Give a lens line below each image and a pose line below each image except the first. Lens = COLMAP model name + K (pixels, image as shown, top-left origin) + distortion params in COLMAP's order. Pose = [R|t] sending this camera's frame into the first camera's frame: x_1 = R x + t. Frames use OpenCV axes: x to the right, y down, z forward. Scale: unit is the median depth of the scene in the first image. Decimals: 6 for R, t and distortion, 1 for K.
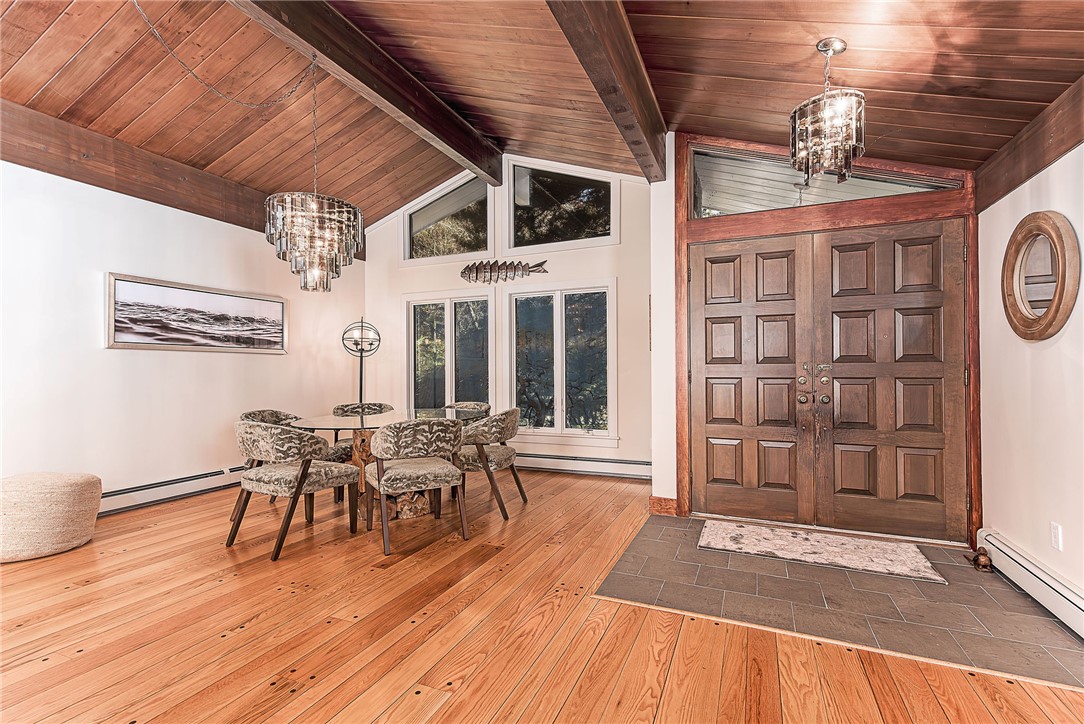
lens RADIAL K [[494.6, 0, 544.7], [0, 494.6, 366.1], [0, 0, 1]] dist [0.016233, 0.000031]
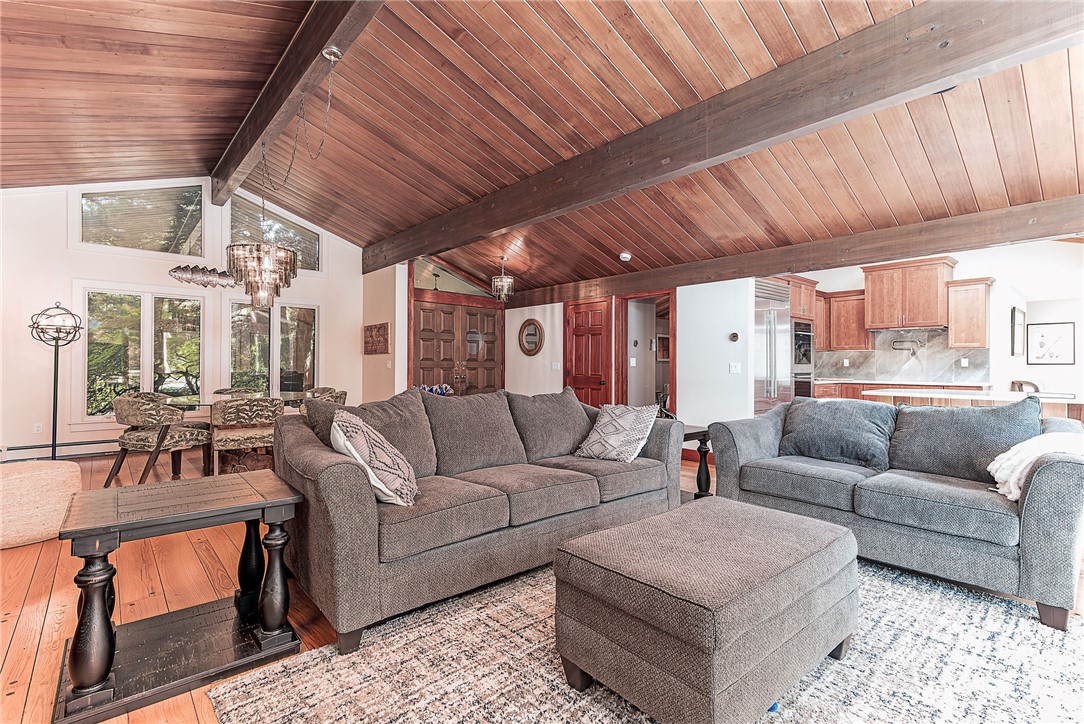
lens RADIAL K [[494.6, 0, 544.7], [0, 494.6, 366.1], [0, 0, 1]] dist [0.016233, 0.000031]
pose [[0.427627, 0.005123, 0.903941, -1.117227], [-0.015792, 0.999874, 0.001803, 0.004000], [-0.903817, -0.015046, 0.427654, -0.279087]]
